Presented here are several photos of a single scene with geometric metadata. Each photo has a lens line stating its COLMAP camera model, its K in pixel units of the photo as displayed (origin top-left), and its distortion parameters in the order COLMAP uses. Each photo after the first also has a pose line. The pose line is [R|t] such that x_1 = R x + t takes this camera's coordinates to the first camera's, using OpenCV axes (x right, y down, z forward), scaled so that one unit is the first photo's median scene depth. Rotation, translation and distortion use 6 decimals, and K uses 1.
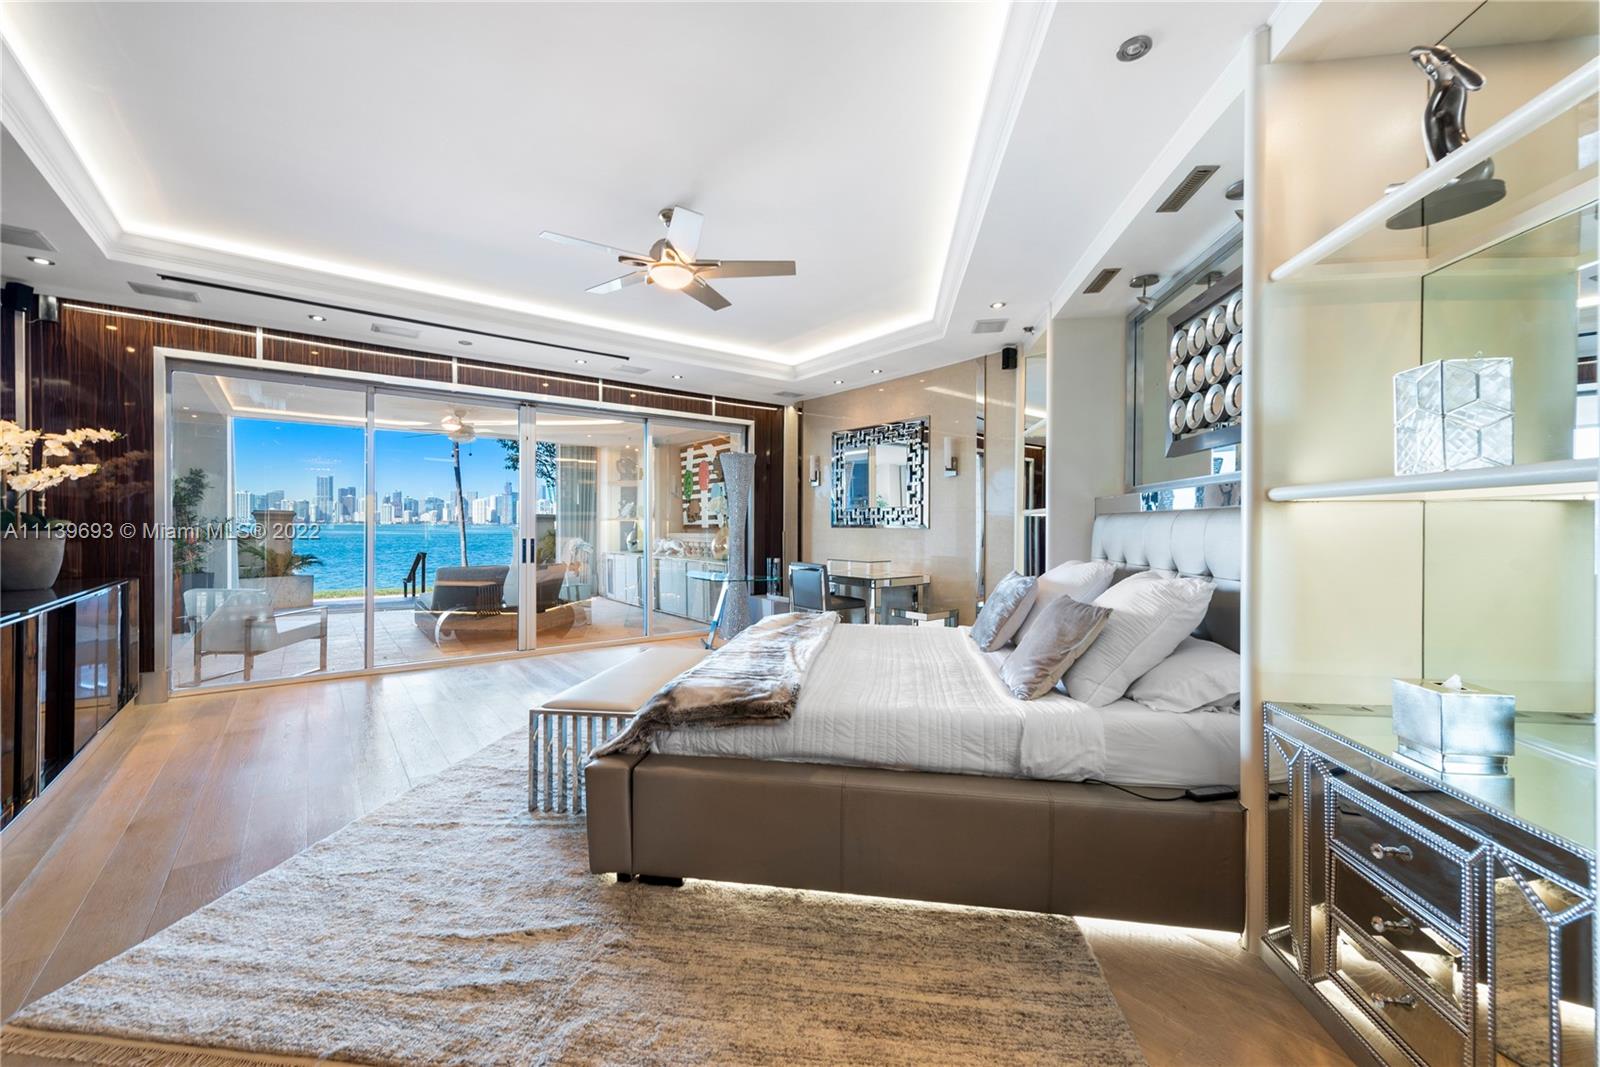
lens RADIAL K [[645.9, 0, 800.5], [0, 645.9, 517.6], [0, 0, 1]] dist [0.008743, -0.004144]
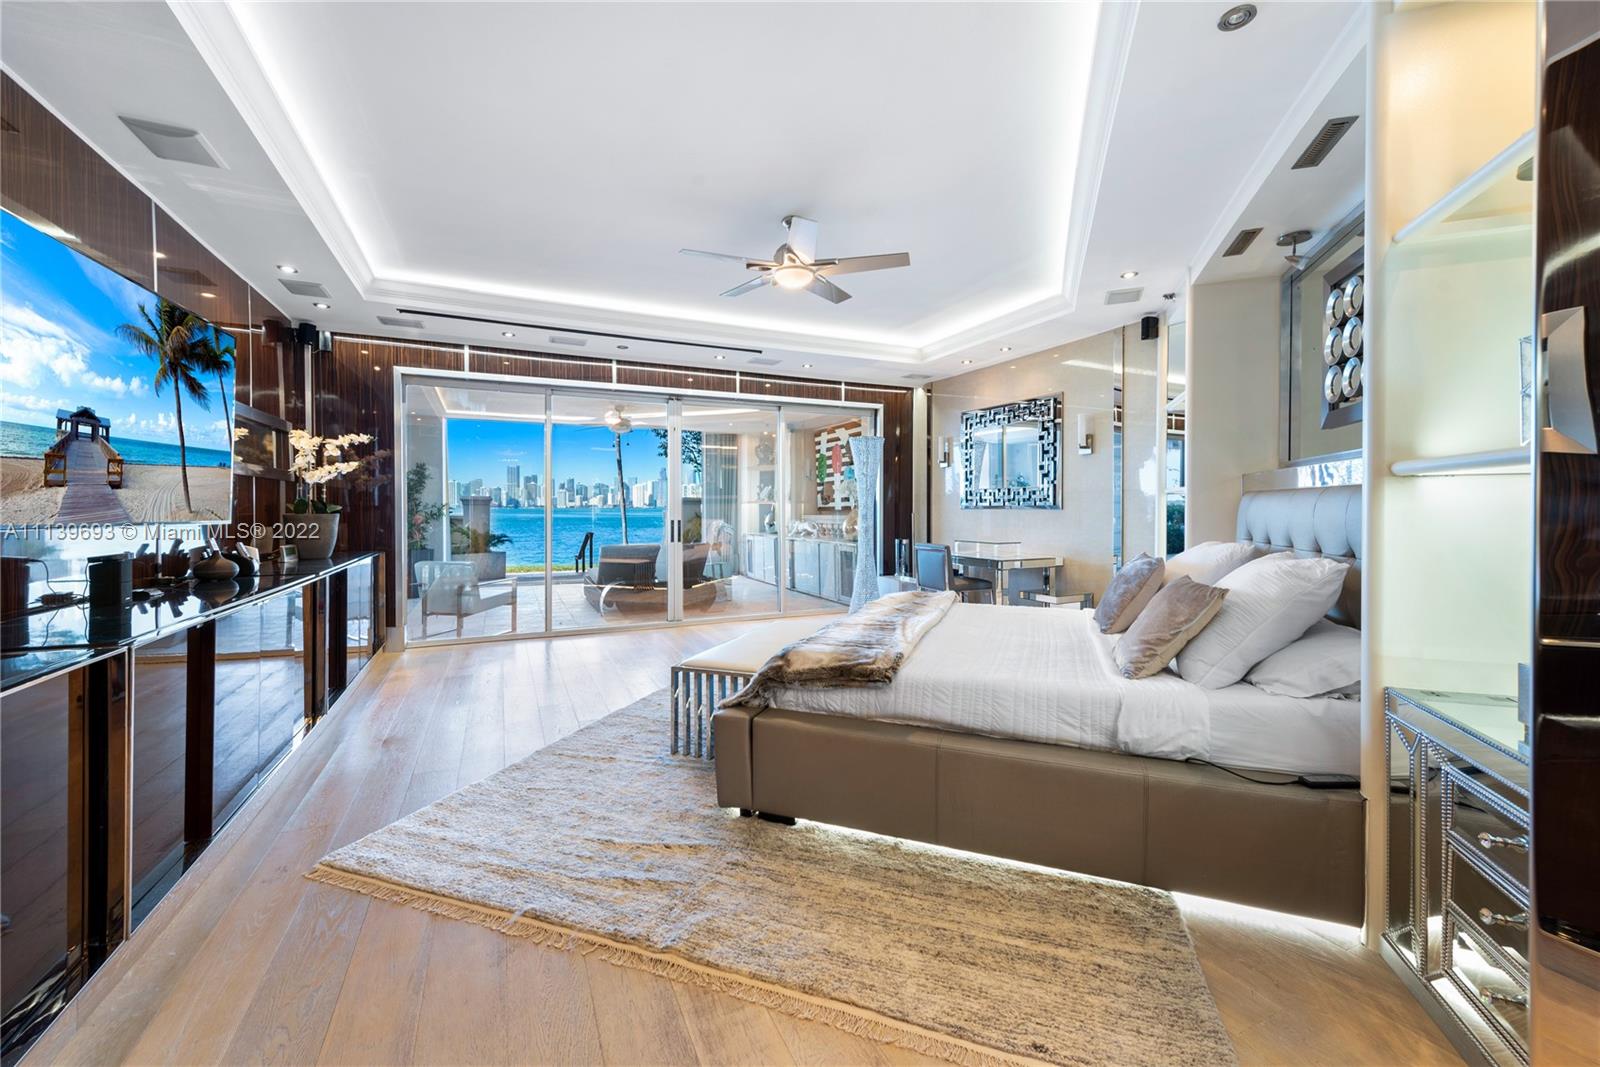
lens RADIAL K [[651.7, 0, 792.4], [0, 651.7, 494.4], [0, 0, 1]] dist [0.000202, -0.000173]
pose [[0.973923, -0.010281, -0.226646, 0.062504], [0.008333, 0.999920, -0.009548, 0.002524], [0.226726, 0.007410, 0.973930, -0.090913]]
